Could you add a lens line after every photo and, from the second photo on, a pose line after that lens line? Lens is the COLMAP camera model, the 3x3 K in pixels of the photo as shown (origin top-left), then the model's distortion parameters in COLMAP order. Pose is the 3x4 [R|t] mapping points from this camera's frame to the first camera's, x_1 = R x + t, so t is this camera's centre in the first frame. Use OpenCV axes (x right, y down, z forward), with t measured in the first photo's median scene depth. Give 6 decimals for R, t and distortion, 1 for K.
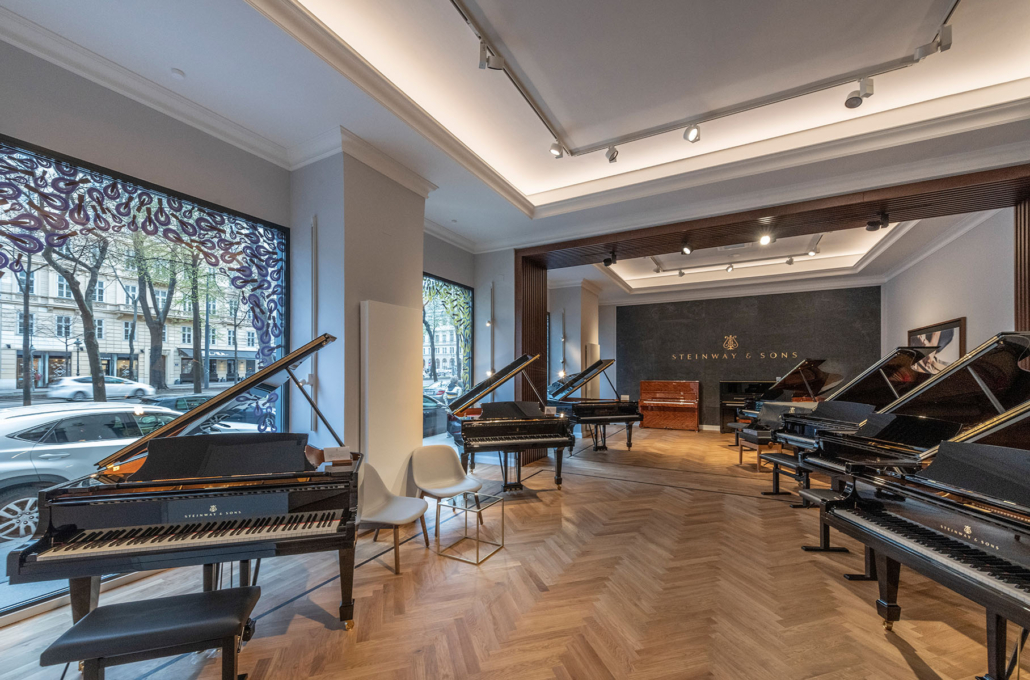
lens RADIAL K [[406.5, 0, 514.1], [0, 406.5, 373.0], [0, 0, 1]] dist [0.000787, -0.000099]
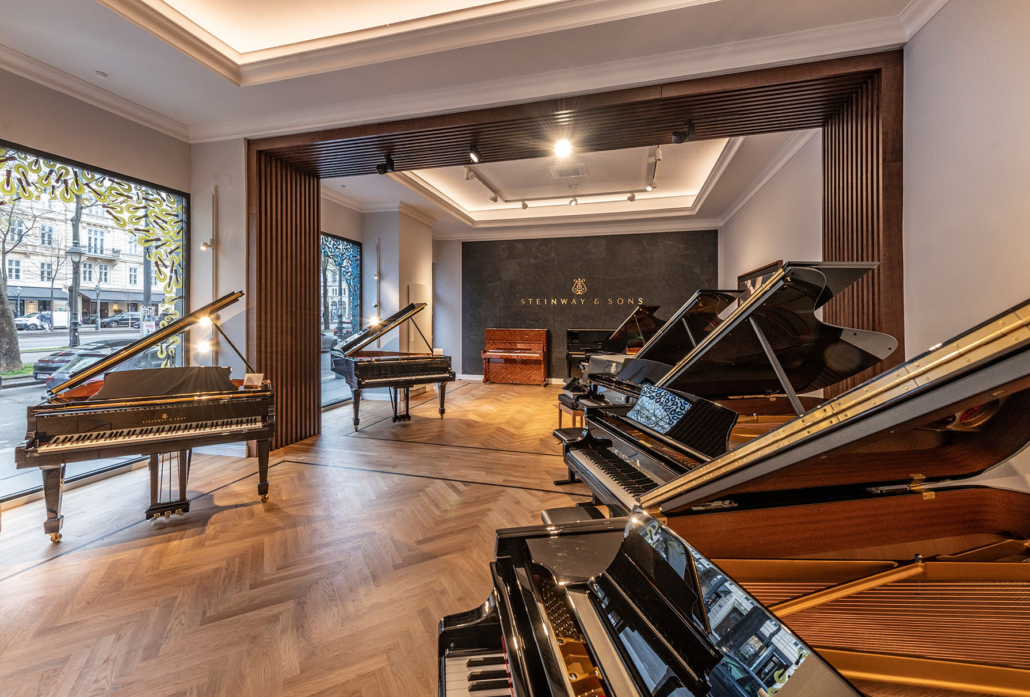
lens RADIAL K [[418.1, 0, 516.9], [0, 418.1, 316.2], [0, 0, 1]] dist [0.011633, -0.000004]
pose [[0.971178, 0.004998, 0.238304, 0.245856], [-0.004002, 0.999981, -0.004661, -0.005315], [-0.238322, 0.003573, 0.971180, 0.182547]]
